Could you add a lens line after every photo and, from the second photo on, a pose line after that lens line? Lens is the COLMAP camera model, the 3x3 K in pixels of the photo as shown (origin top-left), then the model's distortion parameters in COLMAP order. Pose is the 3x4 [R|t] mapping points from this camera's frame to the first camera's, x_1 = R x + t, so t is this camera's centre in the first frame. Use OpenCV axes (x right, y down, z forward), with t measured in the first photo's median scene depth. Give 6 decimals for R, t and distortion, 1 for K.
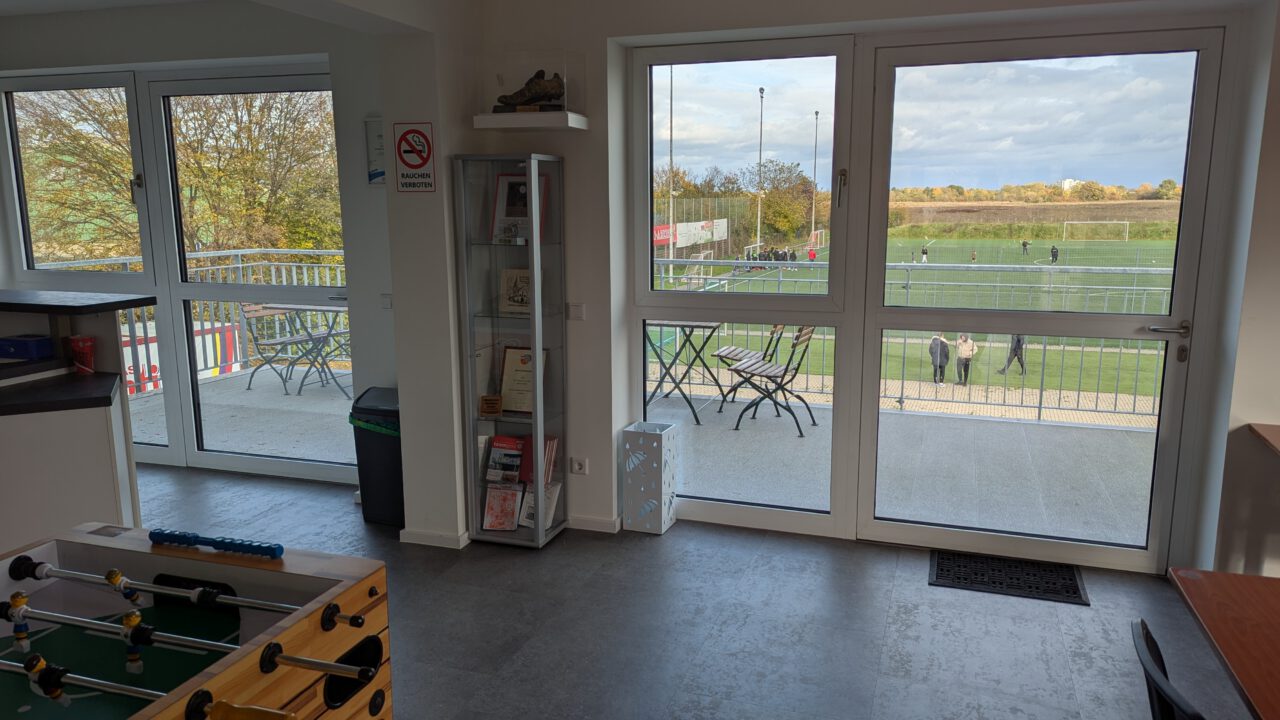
lens RADIAL K [[905.7, 0, 639.0], [0, 905.7, 362.2], [0, 0, 1]] dist [0.029765, -0.001782]
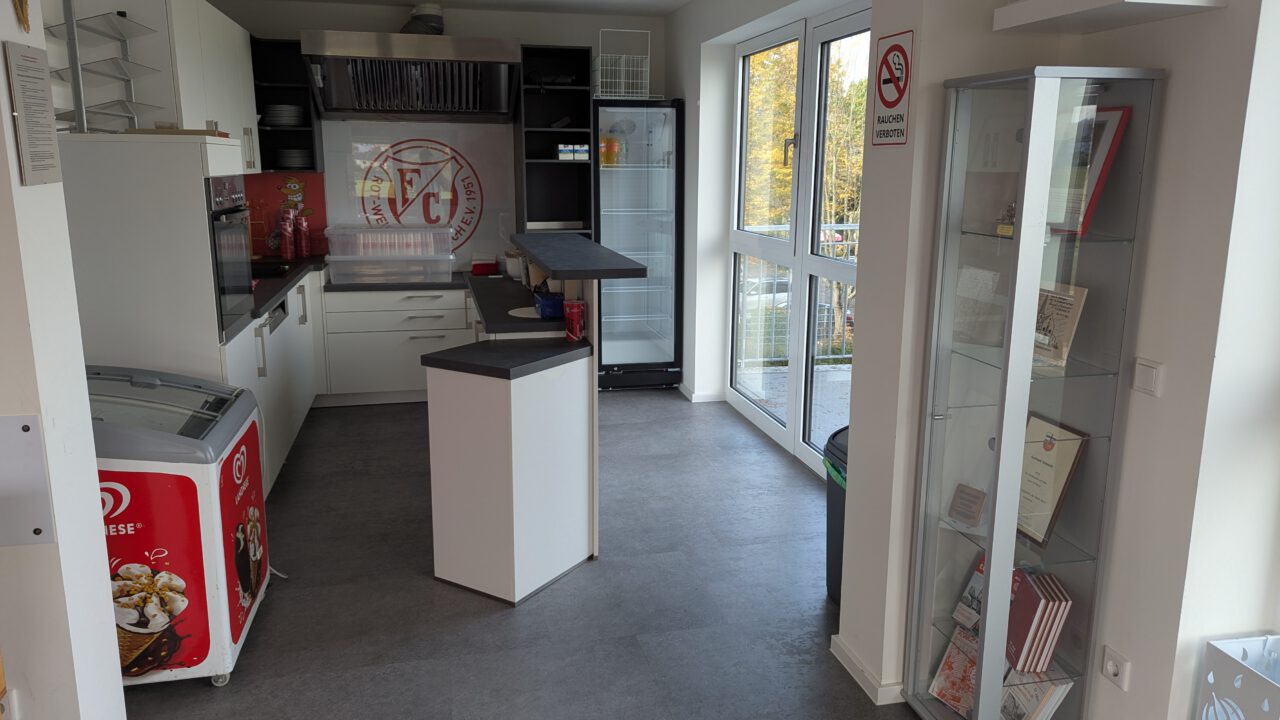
lens RADIAL K [[905.7, 0, 637.1], [0, 905.7, 340.4], [0, 0, 1]] dist [0.029765, -0.001782]
pose [[0.518365, 0.166529, -0.838788, 0.221867], [-0.151313, 0.983241, 0.101698, -0.090784], [0.841666, 0.074203, 0.534875, 0.522071]]
